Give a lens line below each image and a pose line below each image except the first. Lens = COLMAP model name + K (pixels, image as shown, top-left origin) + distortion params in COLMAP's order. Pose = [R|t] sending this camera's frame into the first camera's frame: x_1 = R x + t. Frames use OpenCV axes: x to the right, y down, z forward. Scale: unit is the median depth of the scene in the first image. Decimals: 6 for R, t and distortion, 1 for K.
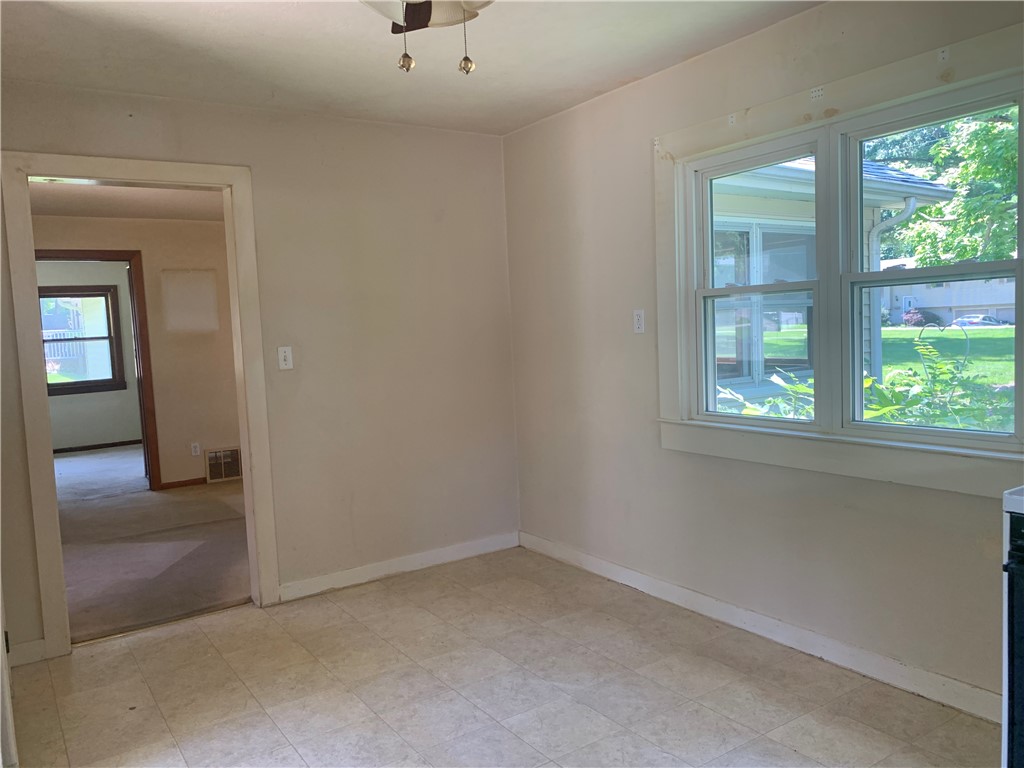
lens RADIAL K [[770.2, 0, 513.6], [0, 770.2, 383.5], [0, 0, 1]] dist [-0.016904, -0.014045]
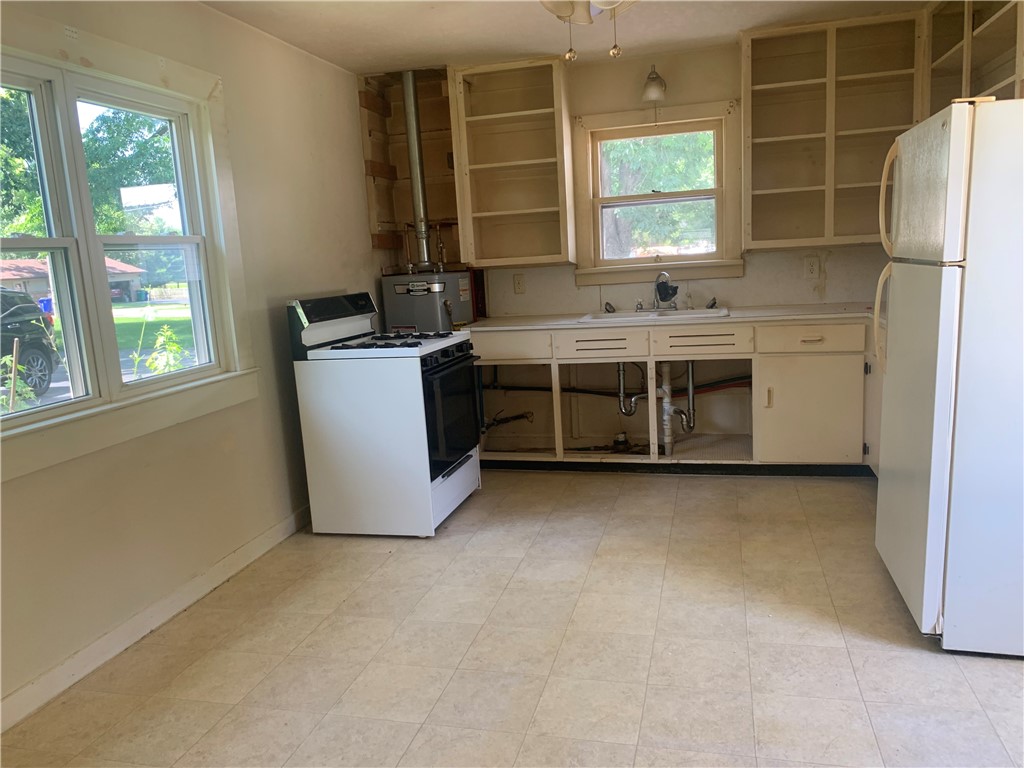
lens RADIAL K [[770.2, 0, 513.2], [0, 770.2, 386.7], [0, 0, 1]] dist [-0.016904, -0.014045]
pose [[-0.646894, -0.050072, 0.760934, -0.672985], [0.144246, 0.971794, 0.186575, -0.063101], [-0.748813, 0.230456, -0.621425, 1.288447]]
